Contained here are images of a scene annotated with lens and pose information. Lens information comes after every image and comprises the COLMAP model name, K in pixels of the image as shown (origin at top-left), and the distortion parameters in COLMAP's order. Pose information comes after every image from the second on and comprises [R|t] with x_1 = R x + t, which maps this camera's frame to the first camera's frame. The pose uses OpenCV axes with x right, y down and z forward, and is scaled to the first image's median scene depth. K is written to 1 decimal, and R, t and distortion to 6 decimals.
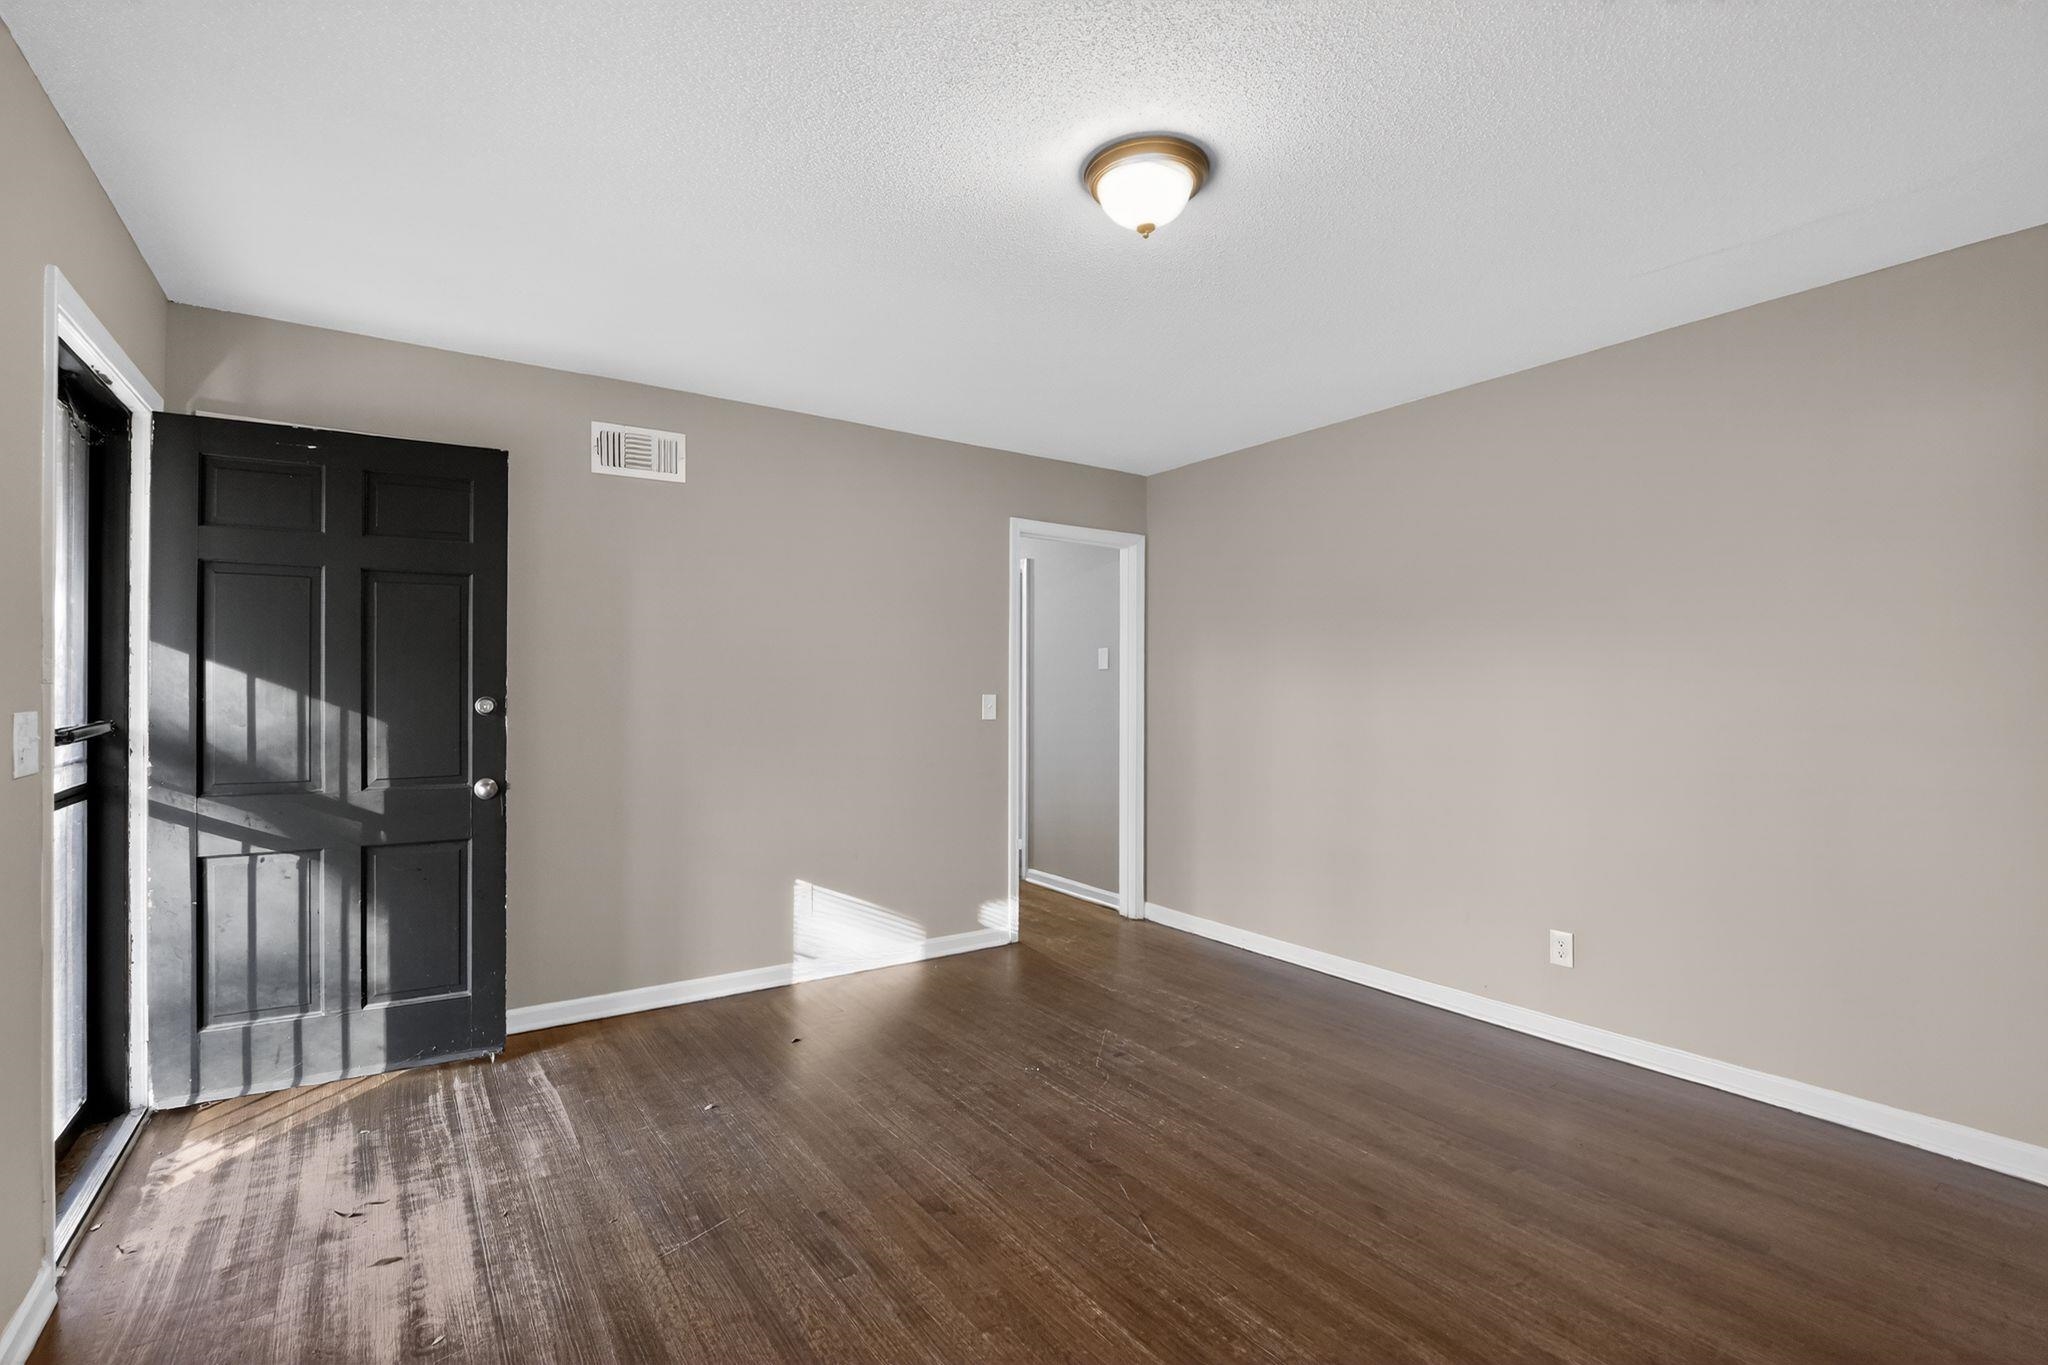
lens RADIAL K [[921.4, 0, 979.5], [0, 921.4, 687.1], [0, 0, 1]] dist [-0.003927, 0.000614]
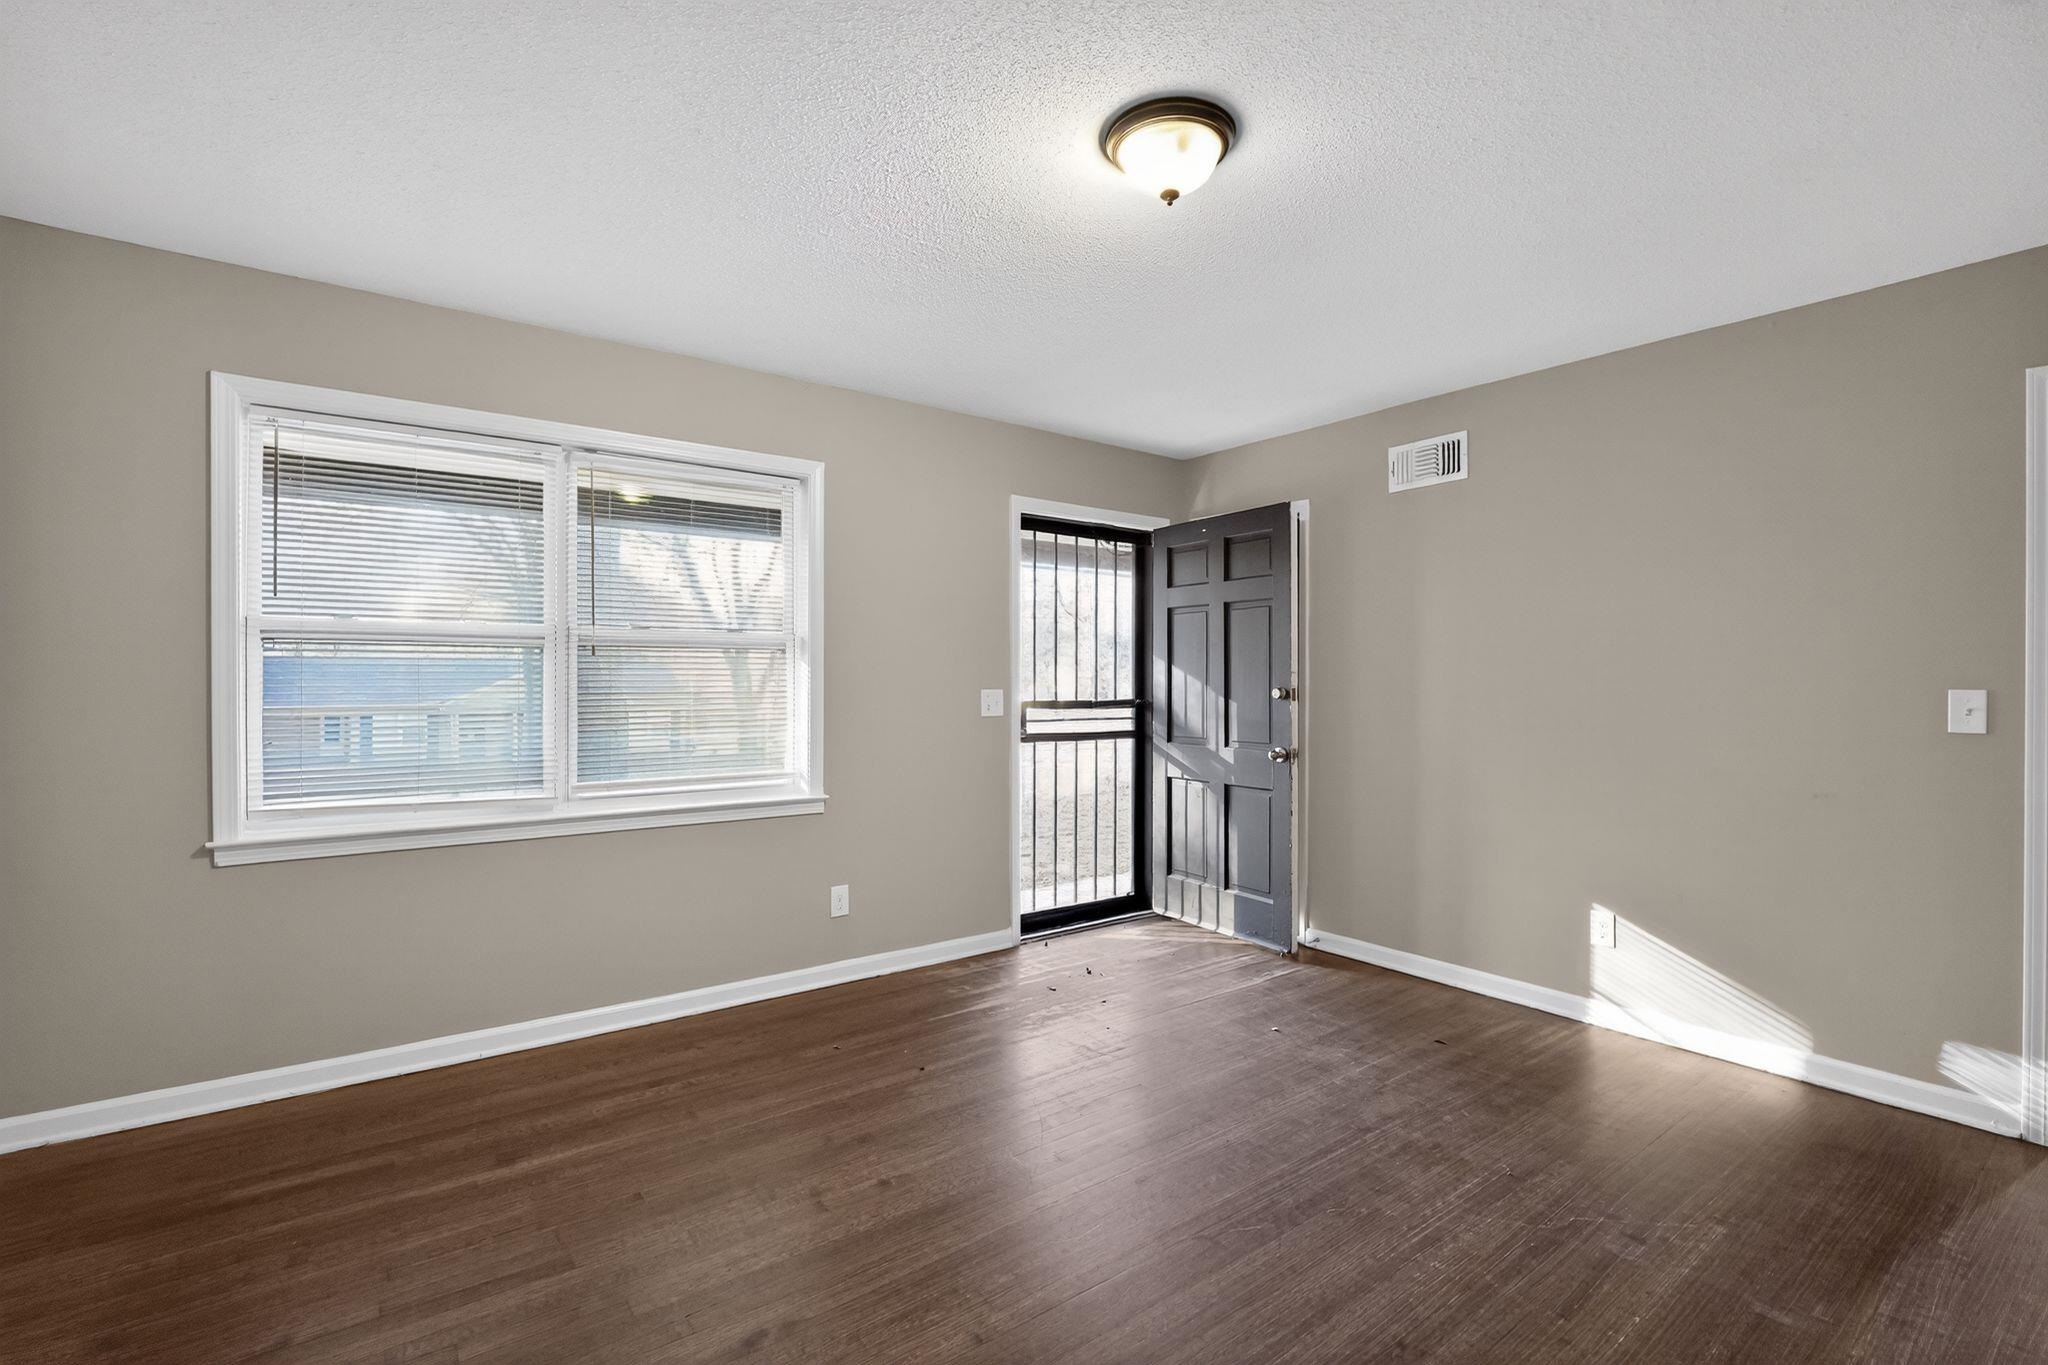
lens RADIAL K [[921.4, 0, 1035.1], [0, 921.4, 688.1], [0, 0, 1]] dist [-0.003927, 0.000614]
pose [[0.080478, 0.007729, -0.996726, 0.823634], [0.004098, 0.999959, 0.008085, -0.000232], [0.996748, -0.004735, 0.080443, 0.559590]]
